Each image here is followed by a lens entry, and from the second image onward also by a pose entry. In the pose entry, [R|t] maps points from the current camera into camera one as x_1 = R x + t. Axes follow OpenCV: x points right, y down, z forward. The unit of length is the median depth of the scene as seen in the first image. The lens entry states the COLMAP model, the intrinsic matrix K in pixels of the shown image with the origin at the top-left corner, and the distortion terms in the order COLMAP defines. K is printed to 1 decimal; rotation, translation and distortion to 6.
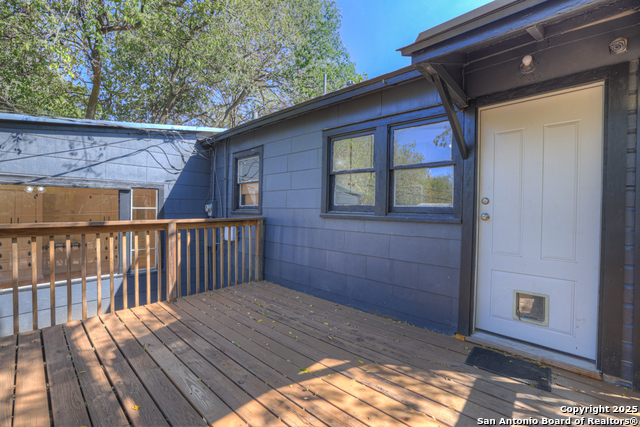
lens RADIAL K [[275.4, 0, 312.3], [0, 275.4, 210.7], [0, 0, 1]] dist [0.016480, 0.000281]
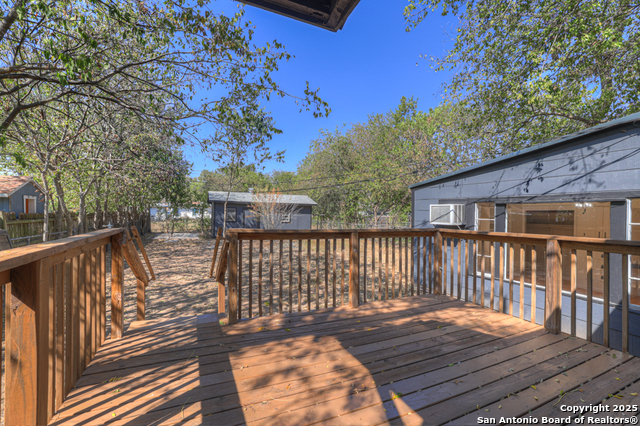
lens RADIAL K [[275.4, 0, 312.3], [0, 275.4, 210.2], [0, 0, 1]] dist [0.016480, 0.000281]
pose [[-0.355986, -0.021261, -0.934249, 0.617768], [-0.029955, 0.999487, -0.011331, -0.016497], [0.934011, 0.023951, -0.356440, 0.677566]]
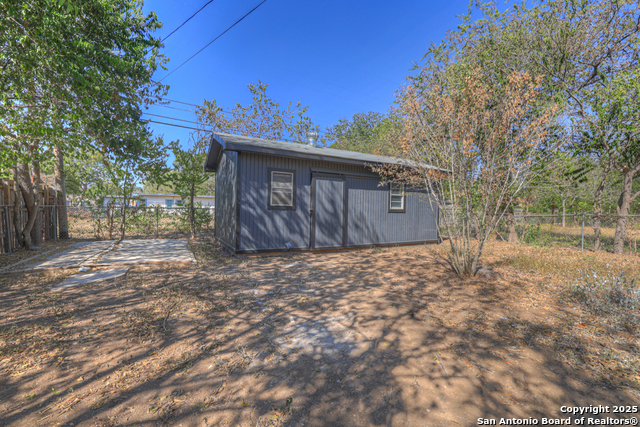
lens RADIAL K [[275.4, 0, 312.3], [0, 275.4, 210.7], [0, 0, 1]] dist [0.016480, 0.000281]
pose [[-0.279285, -0.004351, -0.960199, -1.678309], [-0.006231, 0.999977, -0.002718, 0.206143], [0.960188, 0.005224, -0.279305, -1.616116]]
